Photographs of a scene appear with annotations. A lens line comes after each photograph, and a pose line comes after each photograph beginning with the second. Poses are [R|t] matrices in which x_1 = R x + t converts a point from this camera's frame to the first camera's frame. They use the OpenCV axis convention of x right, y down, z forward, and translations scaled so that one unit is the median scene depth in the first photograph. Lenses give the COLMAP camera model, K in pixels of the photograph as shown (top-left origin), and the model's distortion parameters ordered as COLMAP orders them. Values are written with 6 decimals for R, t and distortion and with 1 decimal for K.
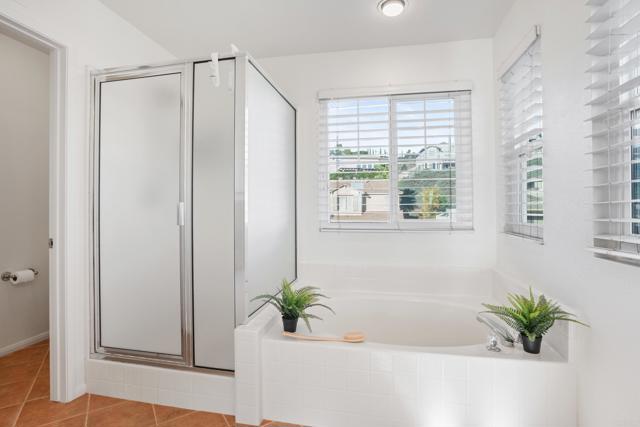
lens RADIAL K [[310.1, 0, 318.8], [0, 310.1, 201.5], [0, 0, 1]] dist [-0.032507, -0.000218]
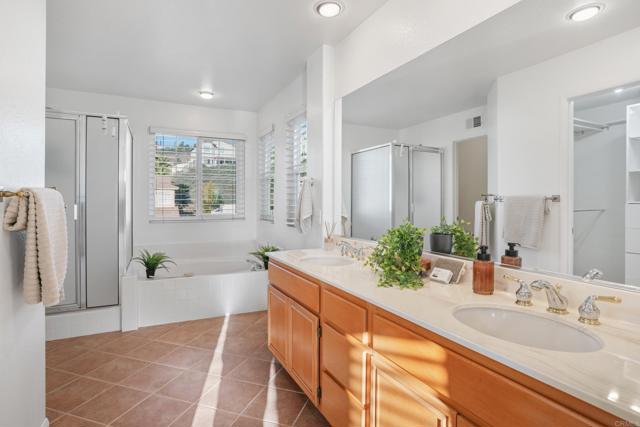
lens RADIAL K [[336.4, 0, 317.0], [0, 336.4, 213.0], [0, 0, 1]] dist [-0.057605, 0.000375]
pose [[0.779795, -0.012749, 0.625905, -0.379652], [-0.018206, 0.998908, 0.043029, -0.032393], [-0.625771, -0.044949, 0.778711, -0.756232]]
